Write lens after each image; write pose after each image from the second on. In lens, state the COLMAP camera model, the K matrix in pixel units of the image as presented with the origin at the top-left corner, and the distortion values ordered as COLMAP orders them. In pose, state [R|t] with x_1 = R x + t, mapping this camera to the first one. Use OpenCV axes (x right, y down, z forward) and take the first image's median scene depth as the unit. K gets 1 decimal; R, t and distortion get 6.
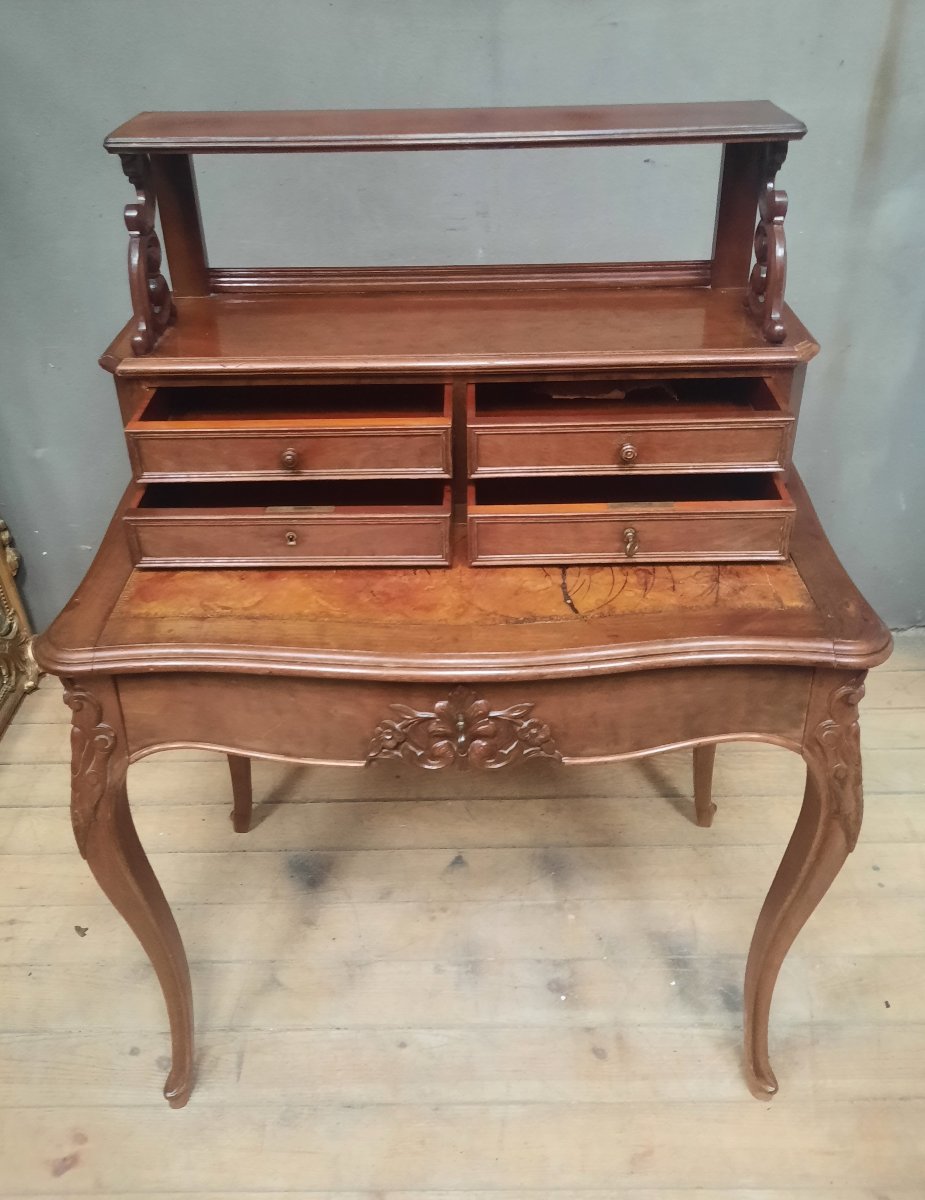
lens RADIAL K [[1052.6, 0, 467.1], [0, 1052.6, 500.1], [0, 0, 1]] dist [0.032034, -0.031440]
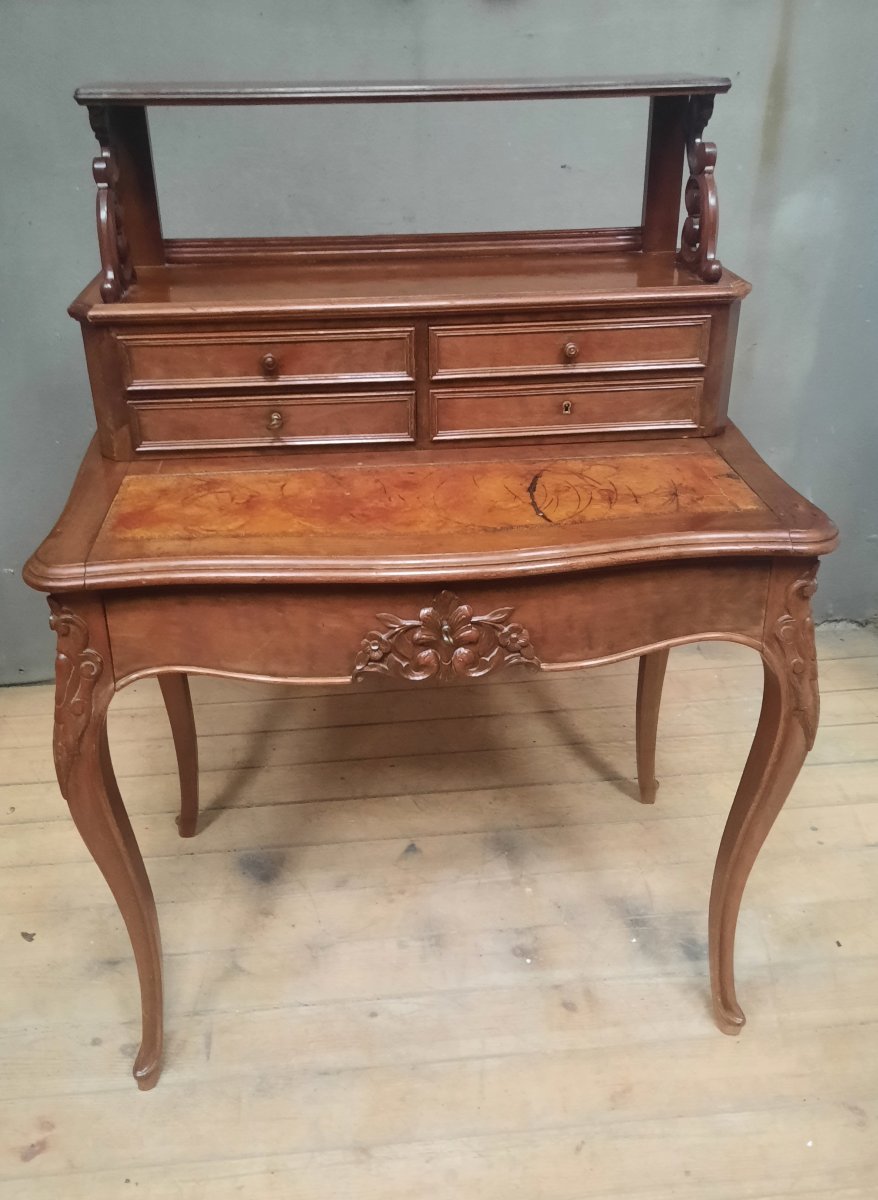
lens RADIAL K [[1072.3, 0, 443.5], [0, 1072.3, 536.8], [0, 0, 1]] dist [0.027413, -0.016043]
pose [[0.995082, -0.034026, 0.093028, -0.077712], [0.040241, 0.997023, -0.065772, 0.143447], [-0.090513, 0.069192, 0.993489, -0.042073]]
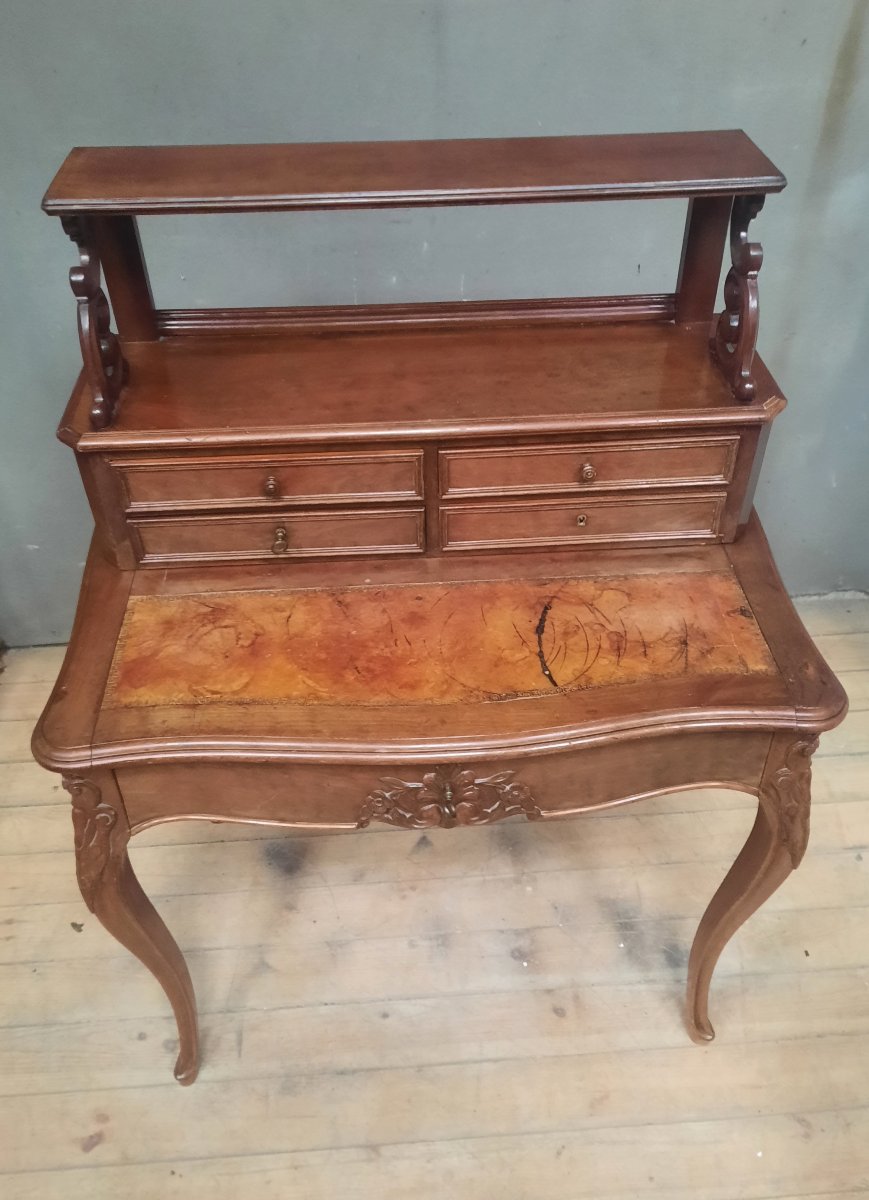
lens RADIAL K [[1023.9, 0, 455.6], [0, 1023.9, 604.0], [0, 0, 1]] dist [0.019724, -0.002476]
pose [[0.997099, -0.036053, 0.067035, -0.045722], [0.021598, 0.978520, 0.205016, -0.139212], [-0.072987, -0.202973, 0.976460, 0.022520]]
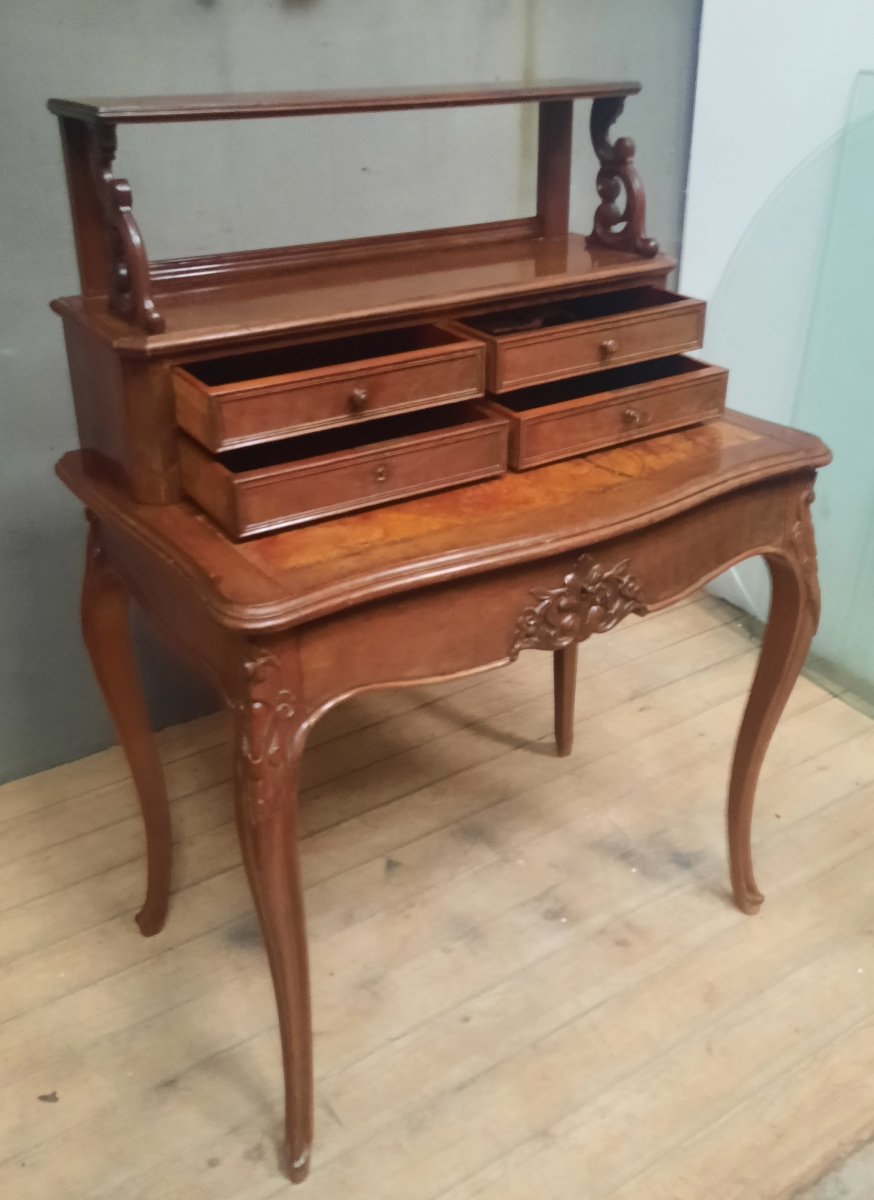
lens RADIAL K [[1144.0, 0, 439.4], [0, 1144.0, 508.0], [0, 0, 1]] dist [0.028148, -0.016314]
pose [[0.830543, -0.206309, 0.517334, -0.557552], [0.267440, 0.962499, -0.045519, 0.106914], [-0.488542, 0.176161, 0.854572, 0.023457]]
